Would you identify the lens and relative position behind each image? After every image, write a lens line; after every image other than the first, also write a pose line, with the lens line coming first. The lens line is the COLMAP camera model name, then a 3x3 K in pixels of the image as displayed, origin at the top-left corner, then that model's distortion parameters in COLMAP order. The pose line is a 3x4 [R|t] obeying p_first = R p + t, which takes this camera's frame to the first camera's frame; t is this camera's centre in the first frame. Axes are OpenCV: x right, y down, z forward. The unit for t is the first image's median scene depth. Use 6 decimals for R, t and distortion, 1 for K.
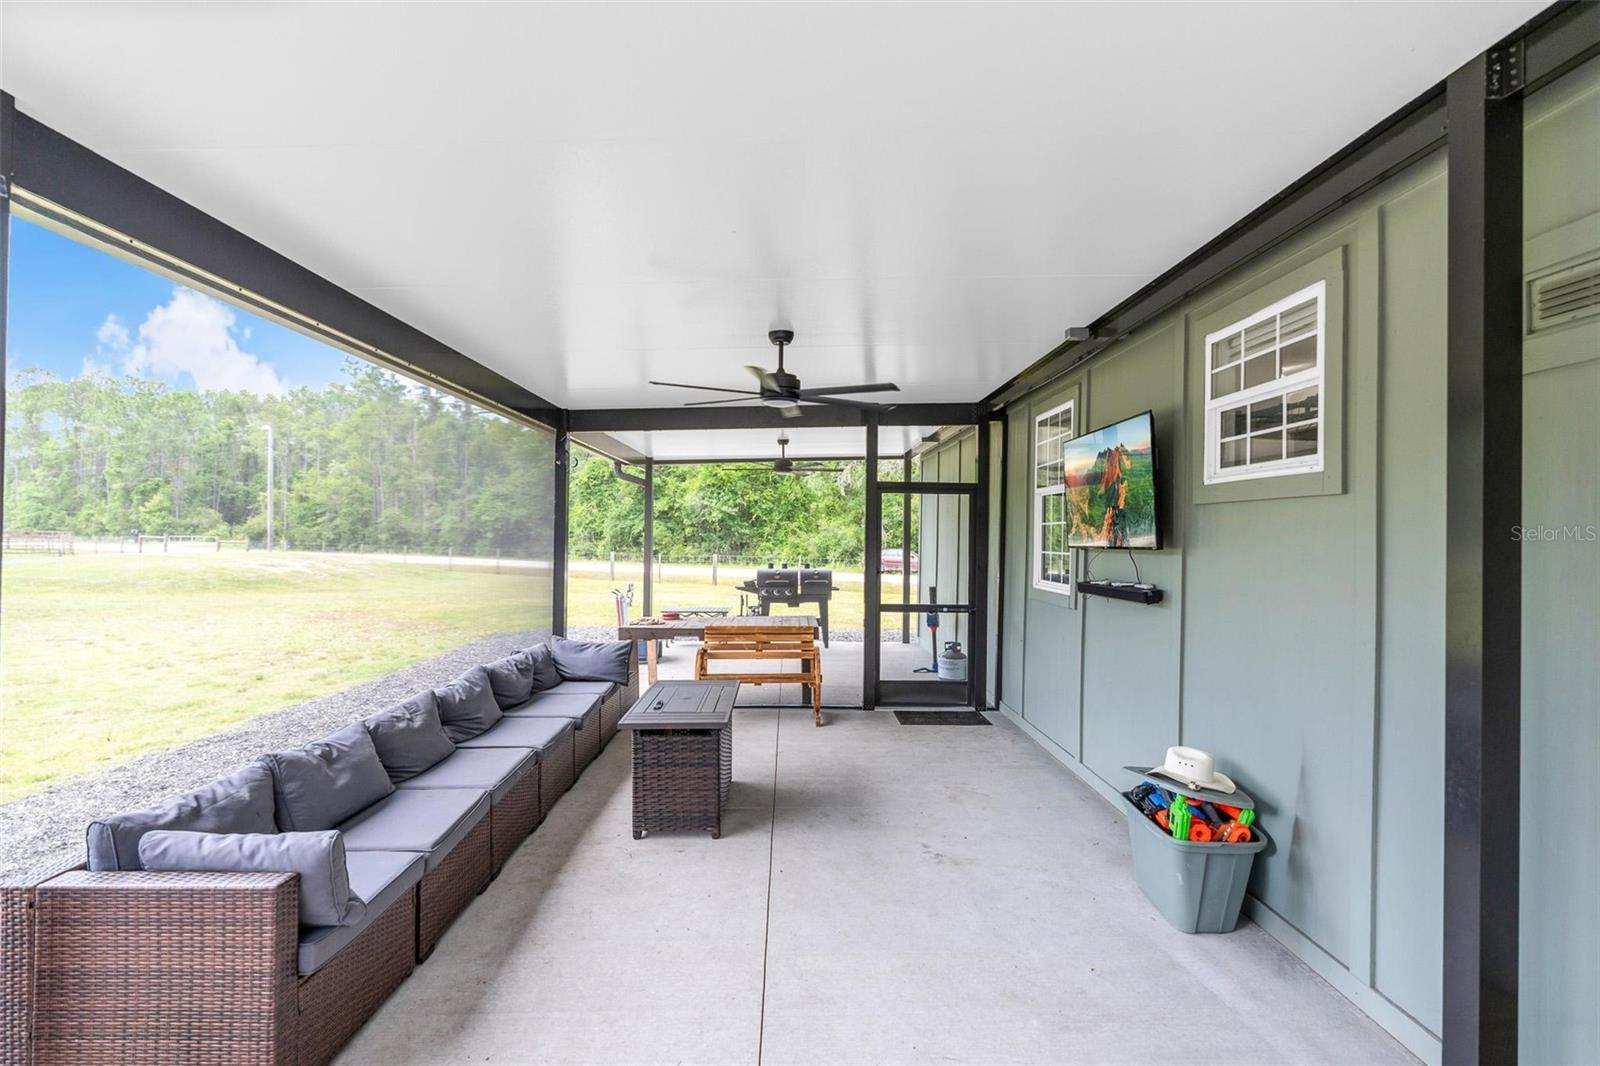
lens RADIAL K [[729.8, 0, 794.1], [0, 729.8, 530.9], [0, 0, 1]] dist [-0.003195, -0.000270]
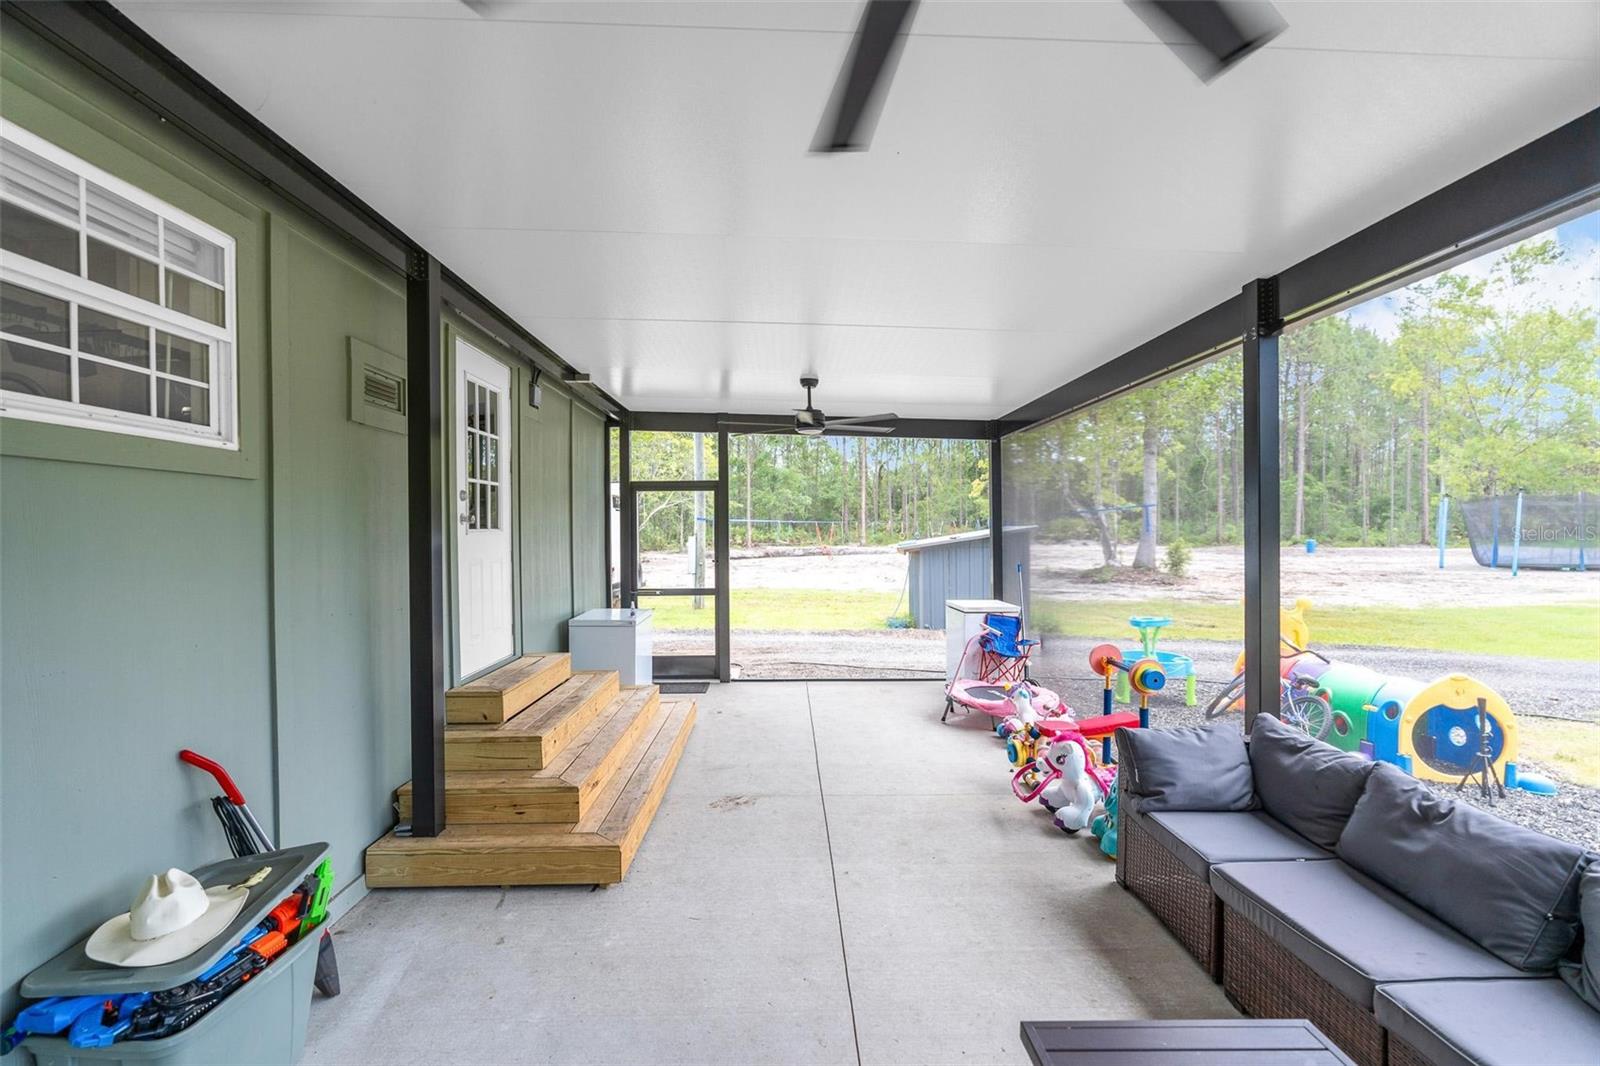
lens RADIAL K [[729.8, 0, 802.0], [0, 729.8, 534.3], [0, 0, 1]] dist [-0.003195, -0.000270]
pose [[-0.999872, 0.000924, -0.015973, 0.104294], [0.000963, 0.999997, -0.002464, 0.048300], [0.015971, -0.002479, -0.999869, 4.346046]]
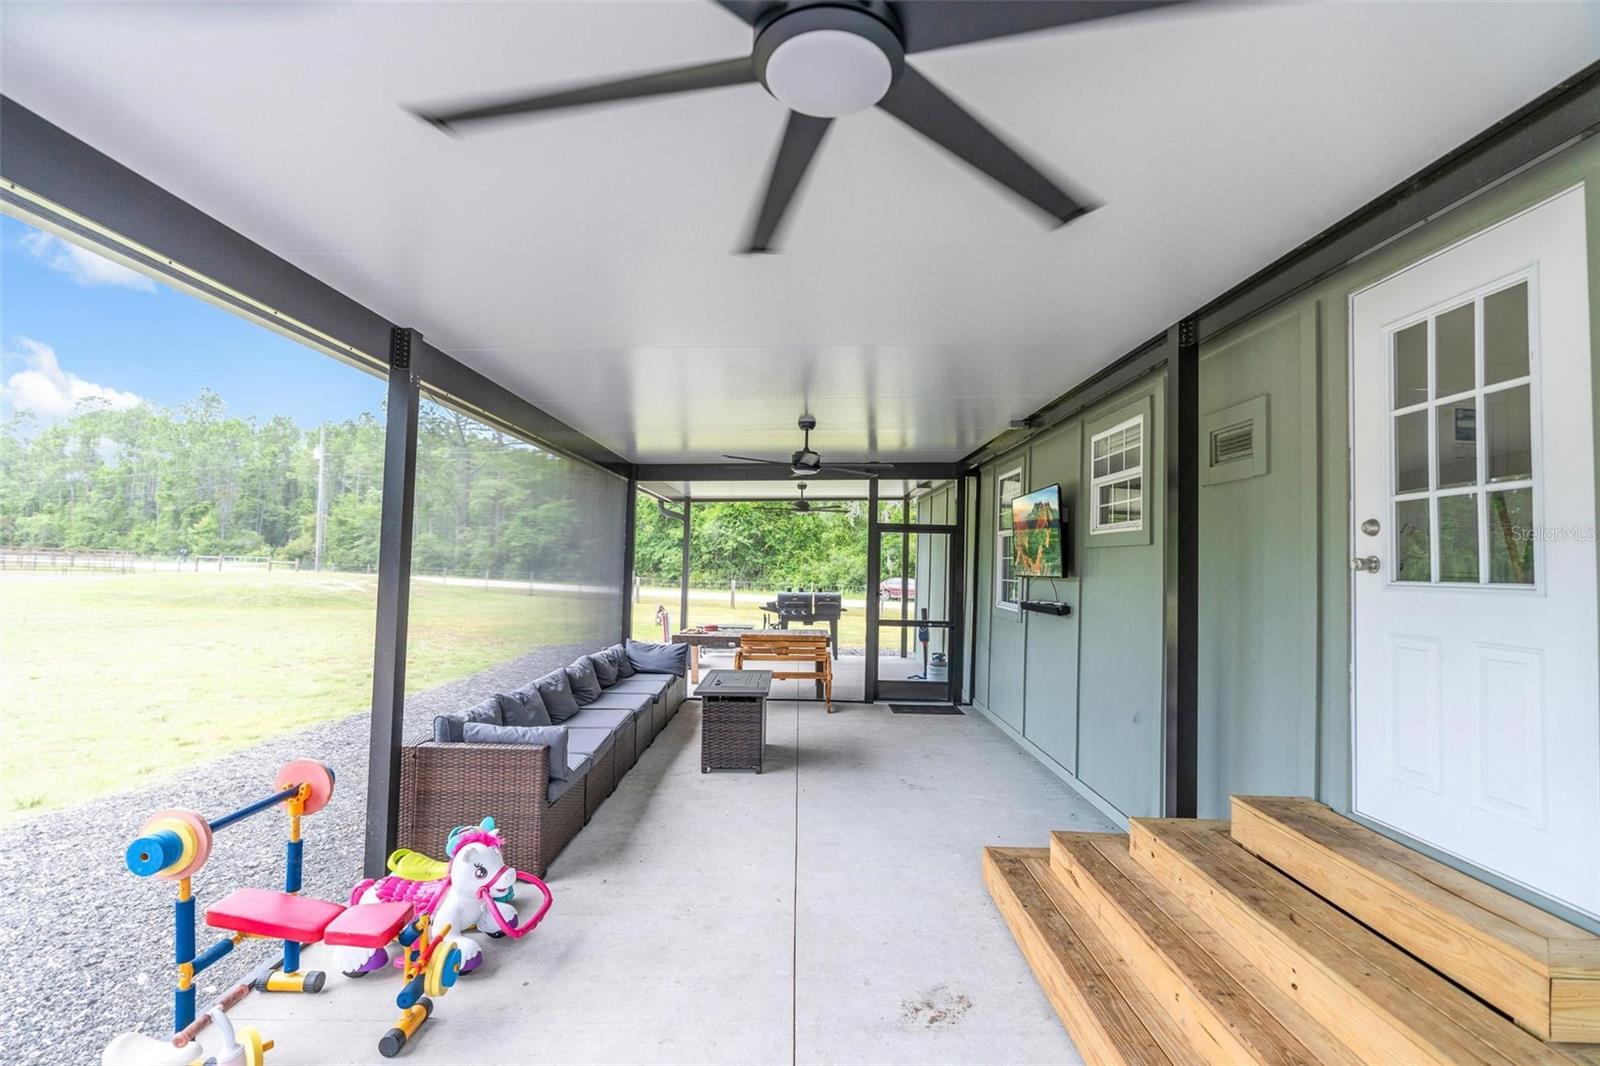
lens RADIAL K [[729.8, 0, 793.9], [0, 729.8, 533.7], [0, 0, 1]] dist [-0.003195, -0.000270]
pose [[0.999818, 0.012767, -0.014197, -0.008607], [-0.013248, 0.999324, -0.034301, -0.002176], [0.013750, 0.034483, 0.999311, -0.177522]]
